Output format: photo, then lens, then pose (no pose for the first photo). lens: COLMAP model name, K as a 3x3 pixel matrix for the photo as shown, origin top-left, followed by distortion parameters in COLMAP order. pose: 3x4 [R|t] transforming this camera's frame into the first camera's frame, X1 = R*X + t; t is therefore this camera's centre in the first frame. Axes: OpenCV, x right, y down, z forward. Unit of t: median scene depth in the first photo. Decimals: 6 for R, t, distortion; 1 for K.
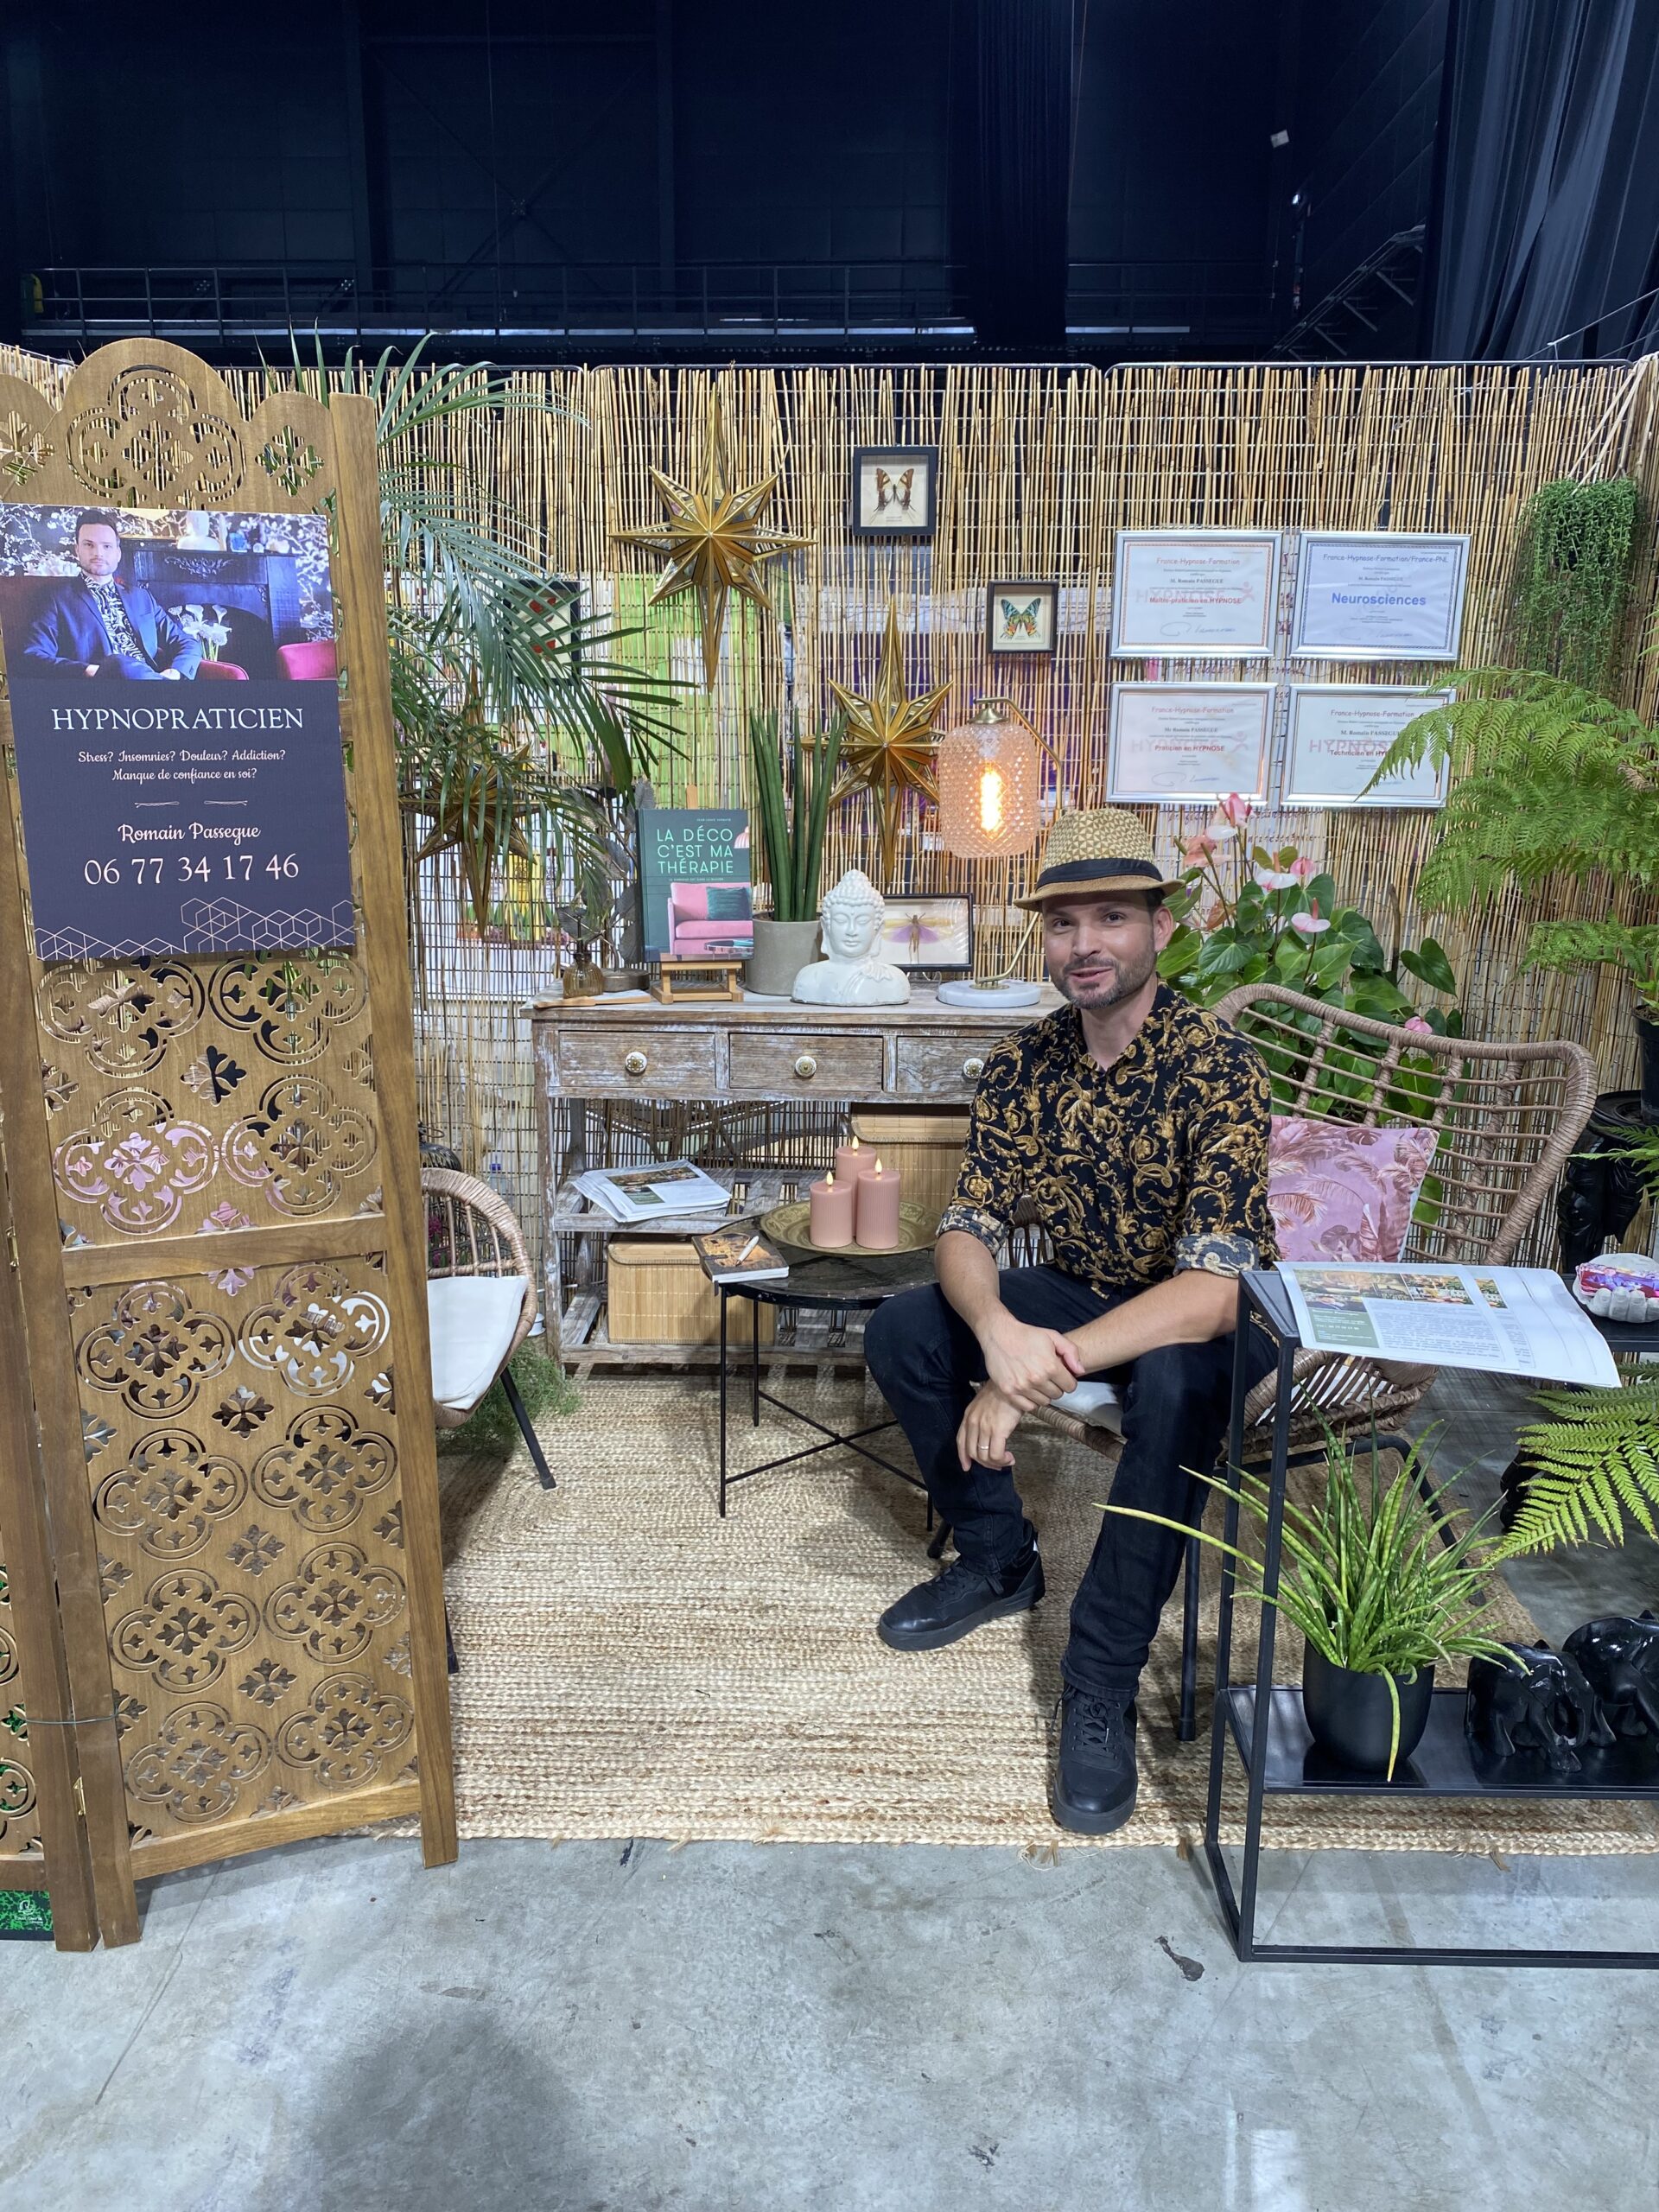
lens RADIAL K [[1666.2, 0, 823.7], [0, 1666.2, 1096.6], [0, 0, 1]] dist [-0.014969, -0.005621]
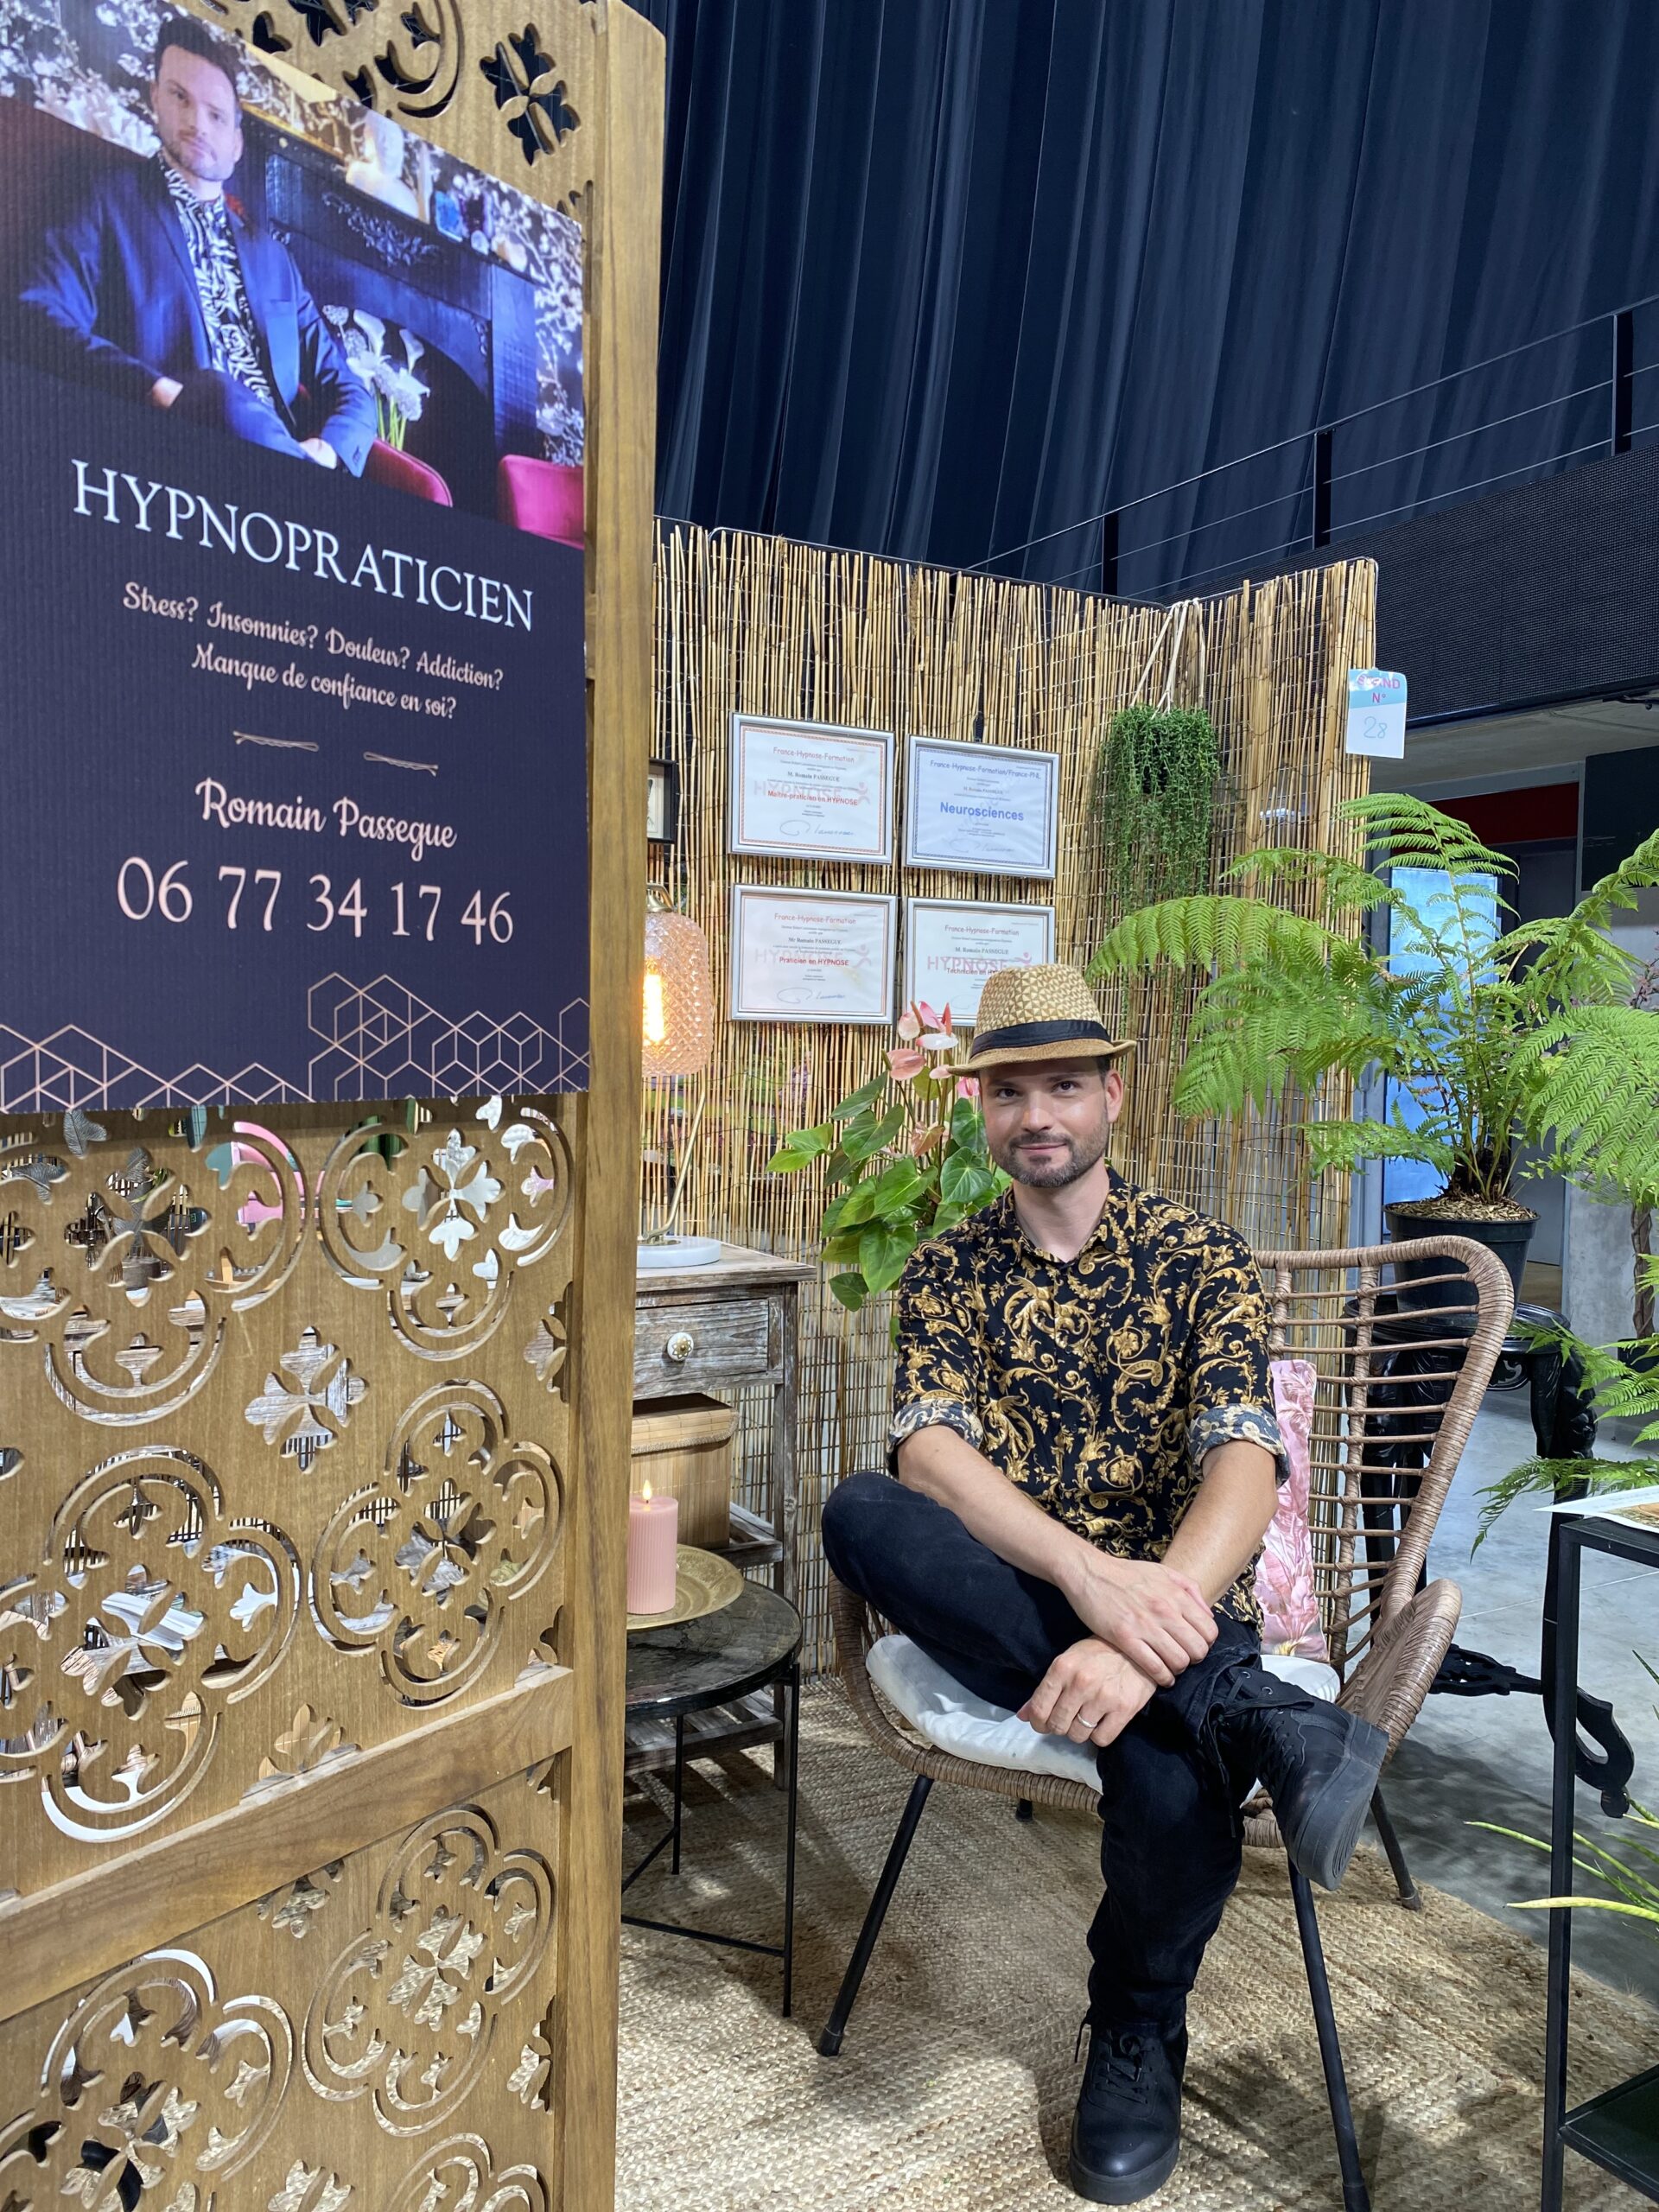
lens RADIAL K [[1666.2, 0, 832.9], [0, 1666.2, 1126.0], [0, 0, 1]] dist [-0.014969, -0.005621]
pose [[0.850878, -0.024413, 0.524795, -0.504205], [0.112406, 0.984247, -0.136463, -0.007996], [-0.513197, 0.175104, 0.840219, 0.593027]]
